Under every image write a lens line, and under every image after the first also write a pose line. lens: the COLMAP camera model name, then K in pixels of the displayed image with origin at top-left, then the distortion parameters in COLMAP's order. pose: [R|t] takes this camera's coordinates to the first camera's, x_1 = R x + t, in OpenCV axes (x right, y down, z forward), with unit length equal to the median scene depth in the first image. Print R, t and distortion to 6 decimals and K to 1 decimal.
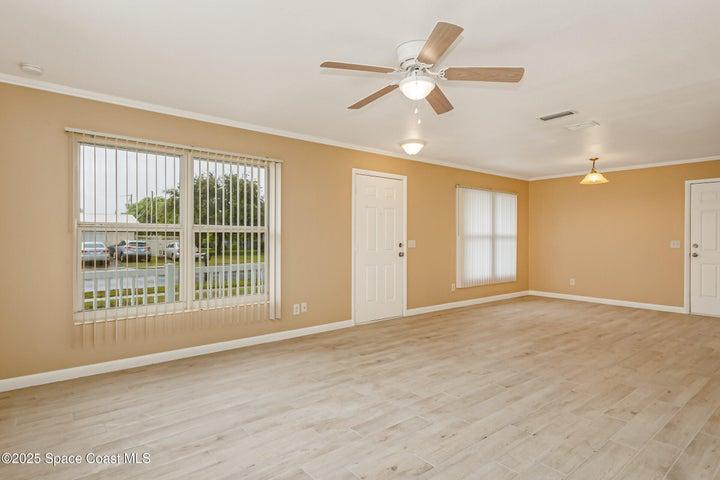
lens RADIAL K [[391.8, 0, 364.6], [0, 391.8, 239.1], [0, 0, 1]] dist [0.017486, -0.000253]
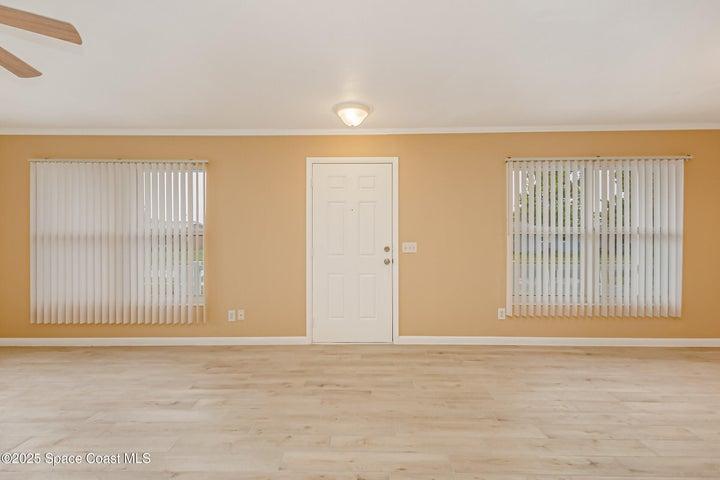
lens RADIAL K [[335.9, 0, 354.0], [0, 335.9, 235.8], [0, 0, 1]] dist [0.007835, 0.000915]
pose [[0.760156, -0.008853, -0.649680, 0.460237], [0.001987, 0.999934, -0.011301, -0.003106], [0.649737, 0.007299, 0.760124, 0.458520]]
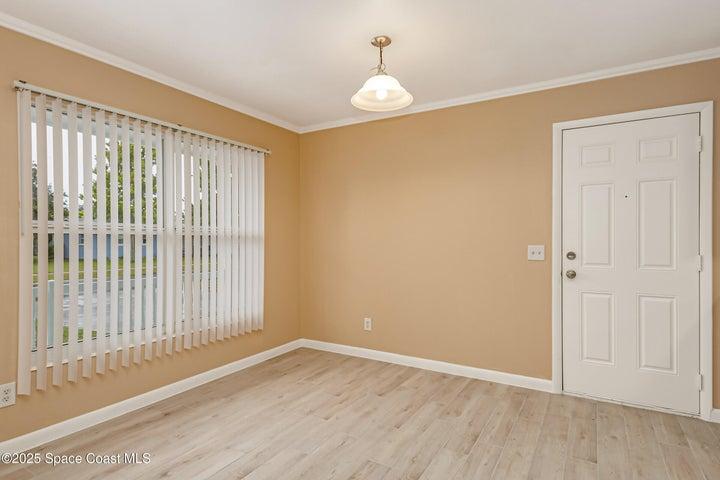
lens RADIAL K [[391.8, 0, 359.2], [0, 391.8, 241.5], [0, 0, 1]] dist [0.017486, -0.000253]
pose [[0.940693, -0.008859, 0.339144, 0.443602], [0.007568, 0.999958, 0.005128, -0.005134], [-0.339175, -0.002257, 0.940721, 0.663821]]
